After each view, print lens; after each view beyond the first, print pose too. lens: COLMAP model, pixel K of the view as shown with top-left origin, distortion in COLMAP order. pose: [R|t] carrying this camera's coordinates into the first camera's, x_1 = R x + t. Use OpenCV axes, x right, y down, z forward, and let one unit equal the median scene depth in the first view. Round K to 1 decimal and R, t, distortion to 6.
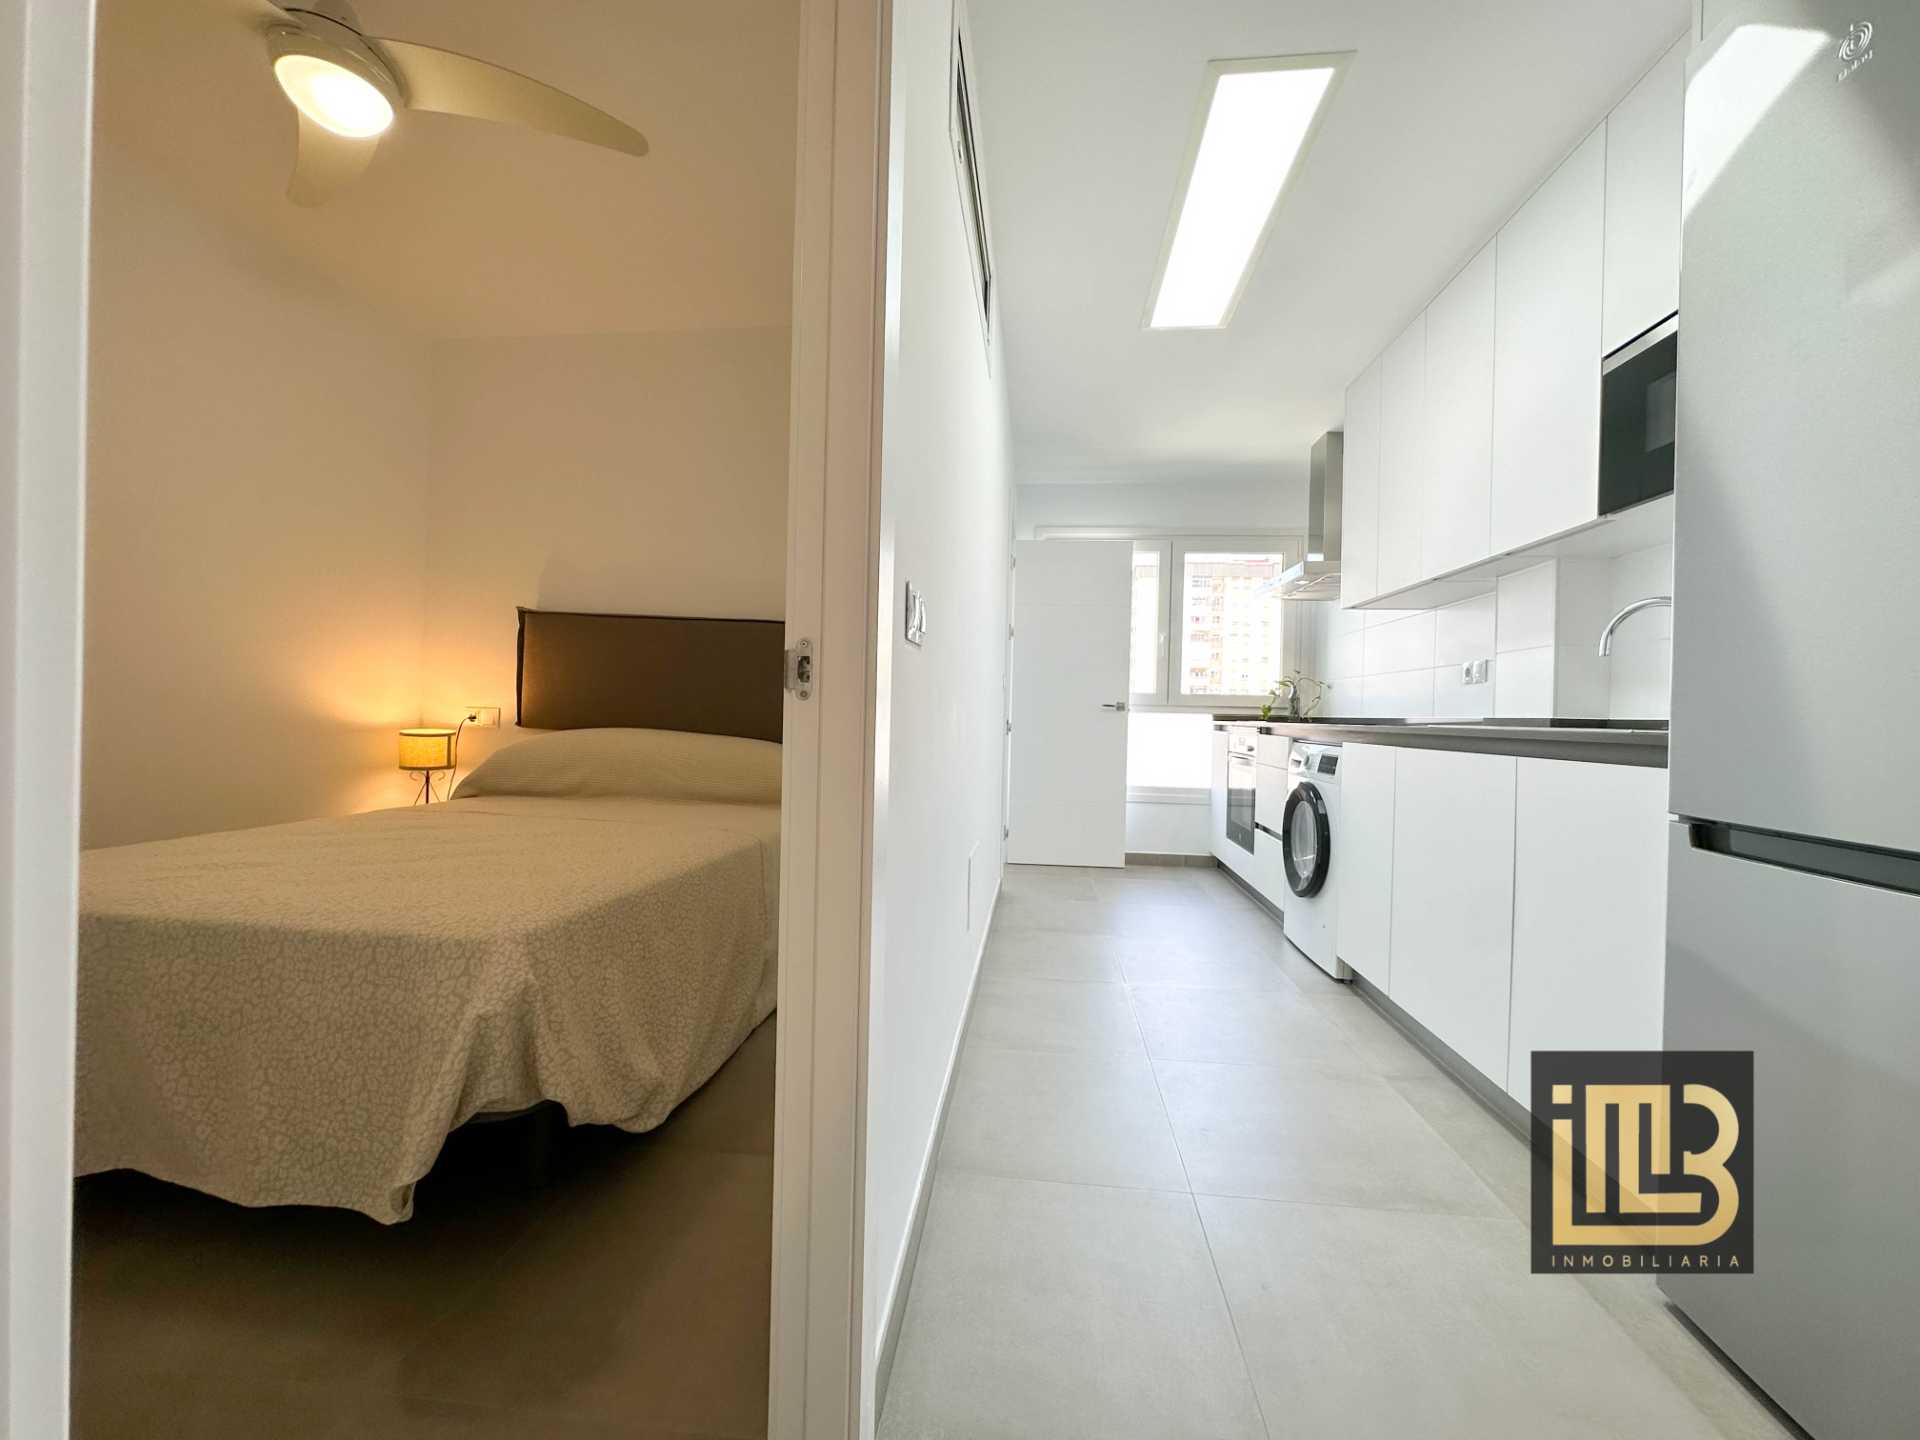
lens RADIAL K [[769.8, 0, 963.7], [0, 769.8, 718.7], [0, 0, 1]] dist [-0.006819, 0.002831]
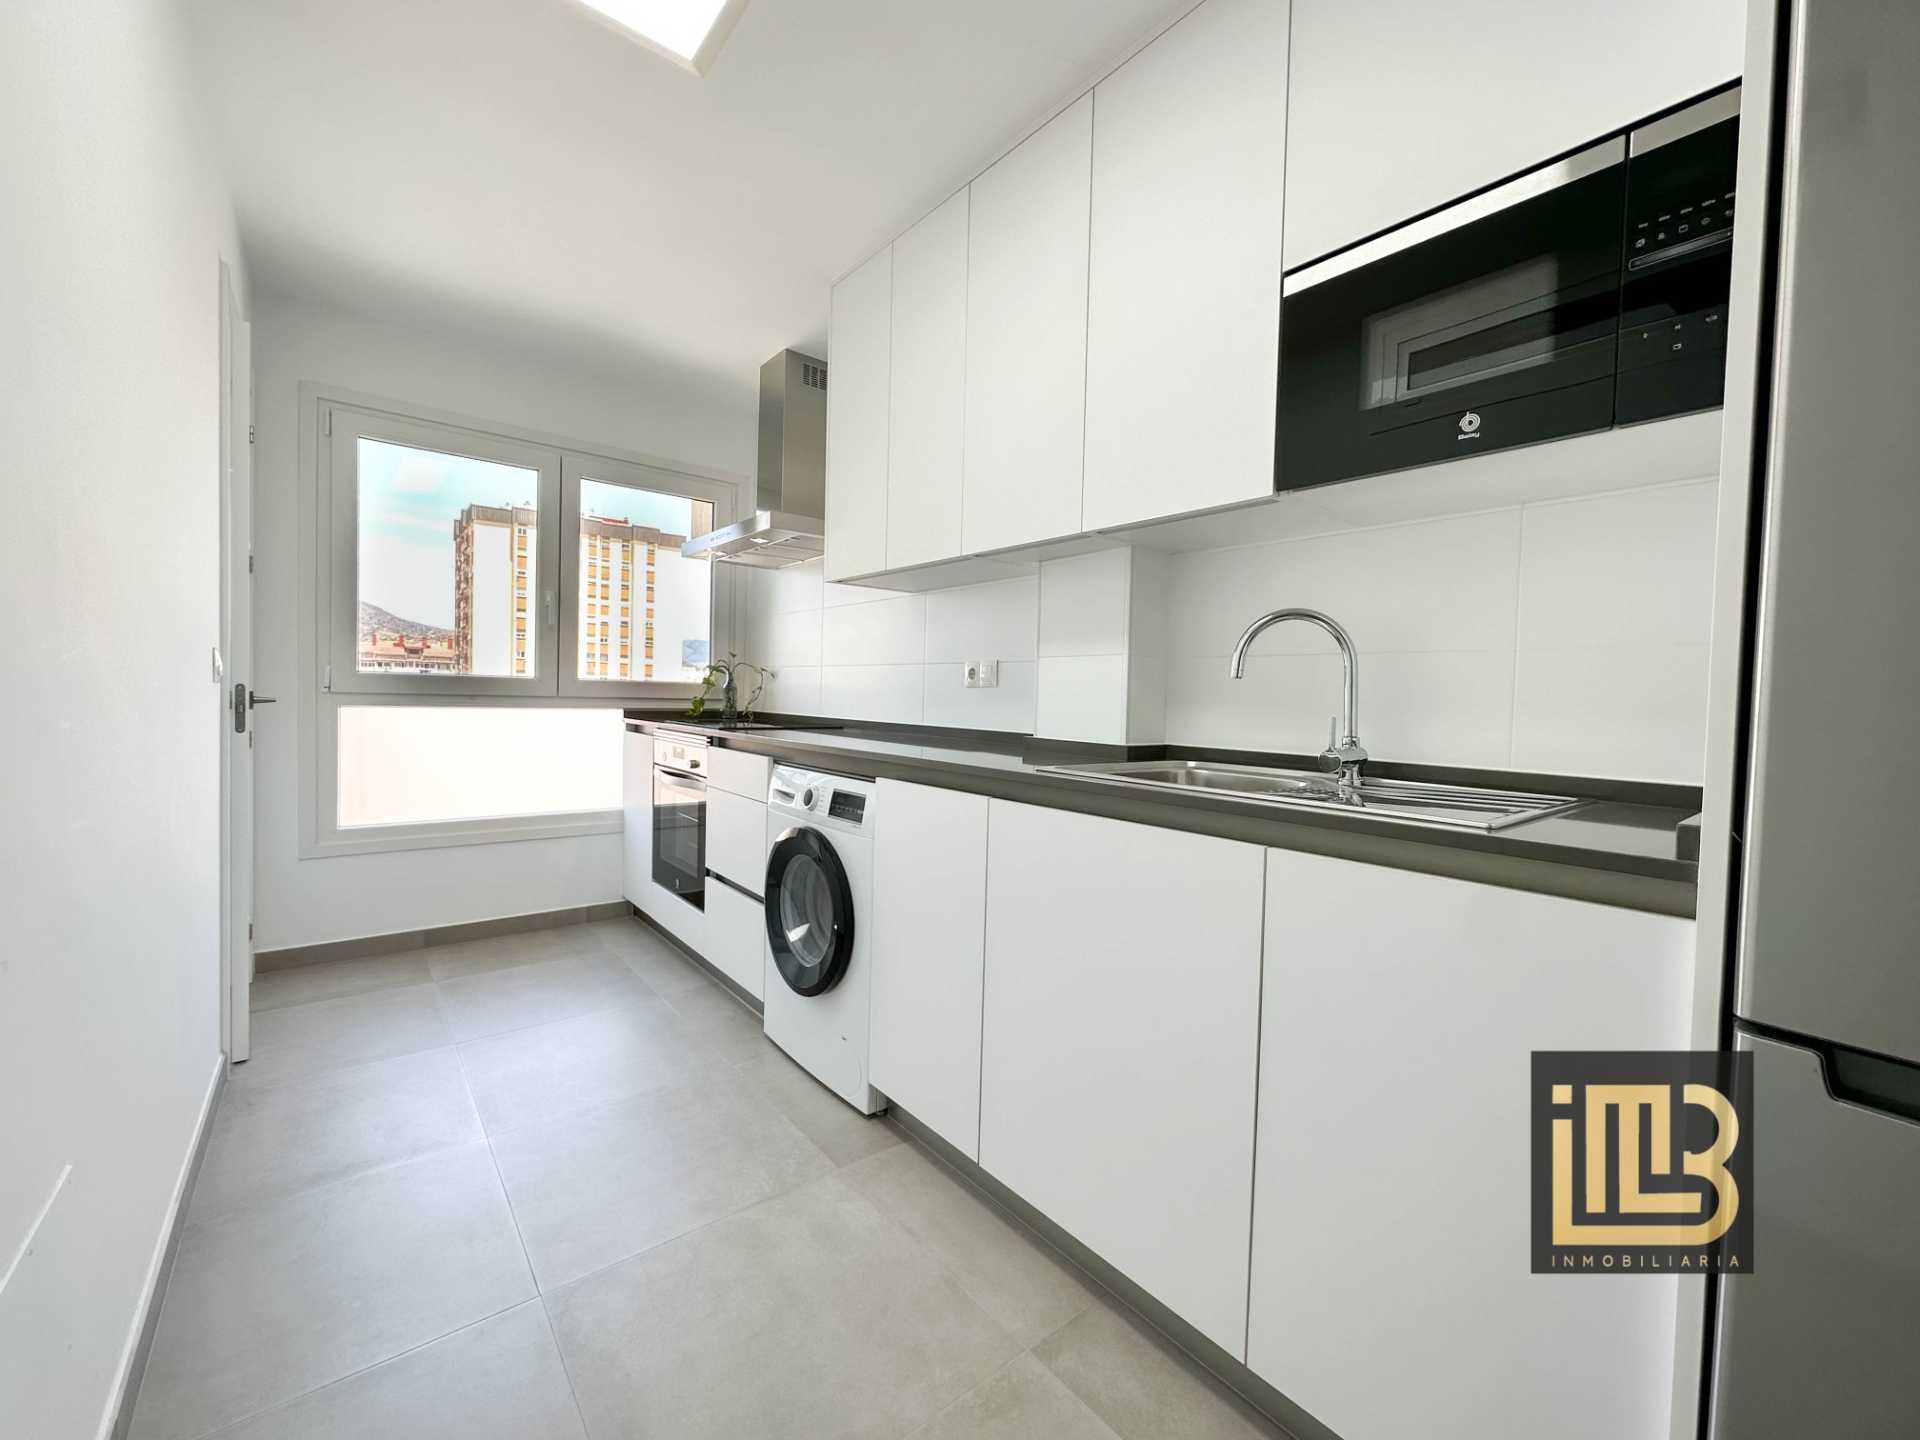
lens RADIAL K [[769.8, 0, 954.8], [0, 769.8, 712.8], [0, 0, 1]] dist [-0.006819, 0.002831]
pose [[0.710330, -0.022910, 0.703496, 0.057012], [-0.003590, 0.999339, 0.036169, -0.050242], [-0.703860, -0.028217, 0.709778, 0.442984]]
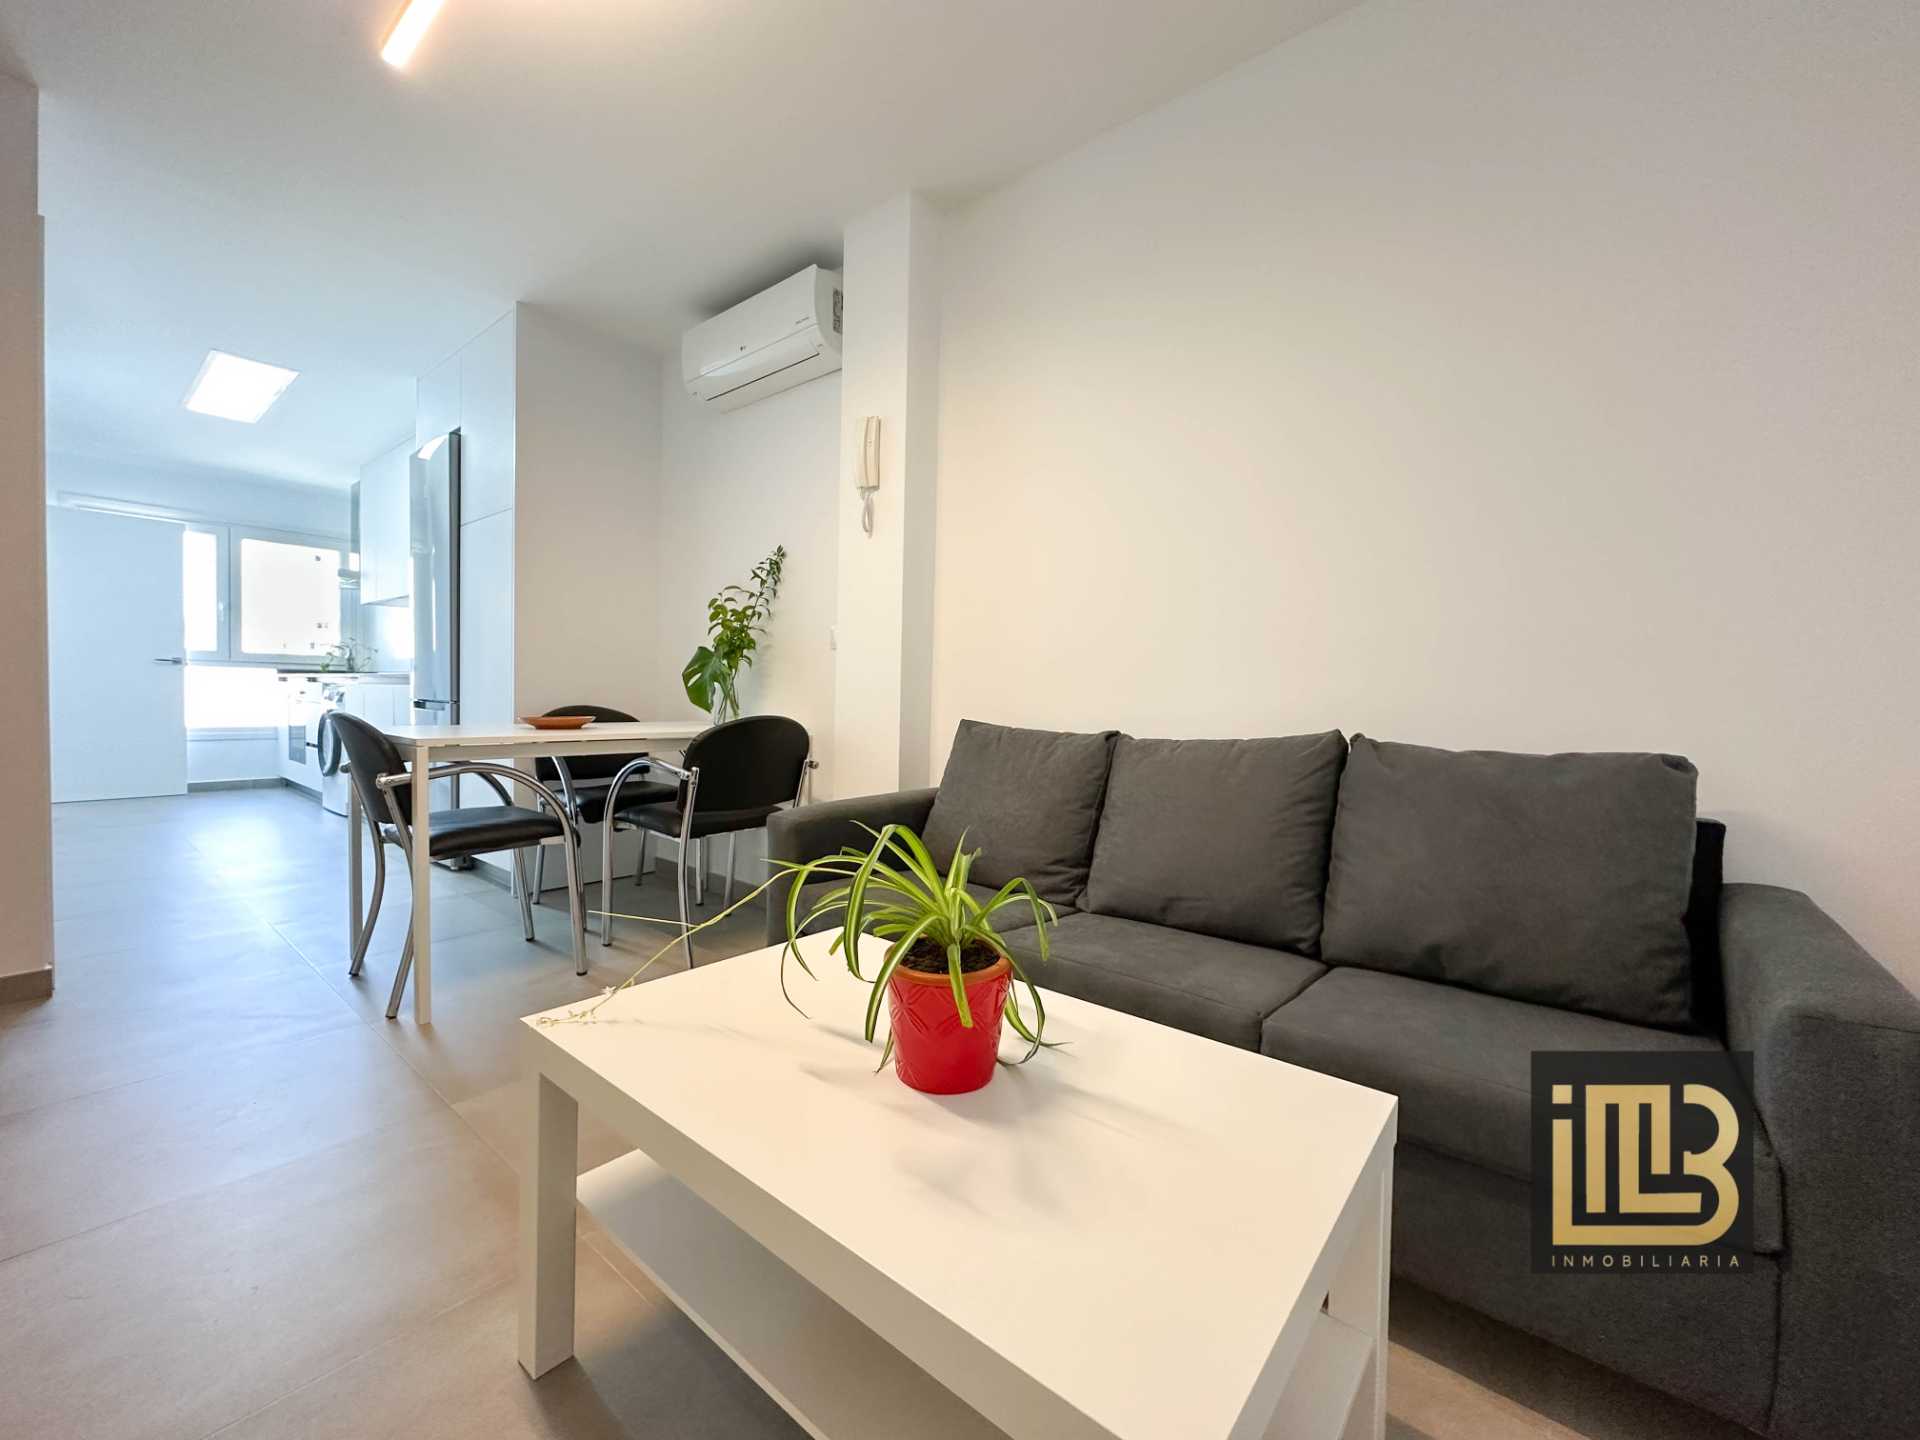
lens RADIAL K [[769.8, 0, 956.1], [0, 769.8, 717.9], [0, 0, 1]] dist [-0.006819, 0.002831]
pose [[0.554588, -0.036976, 0.831303, -0.196216], [-0.003314, 0.998906, 0.046642, 0.021355], [-0.832118, -0.028622, 0.553859, -1.121732]]
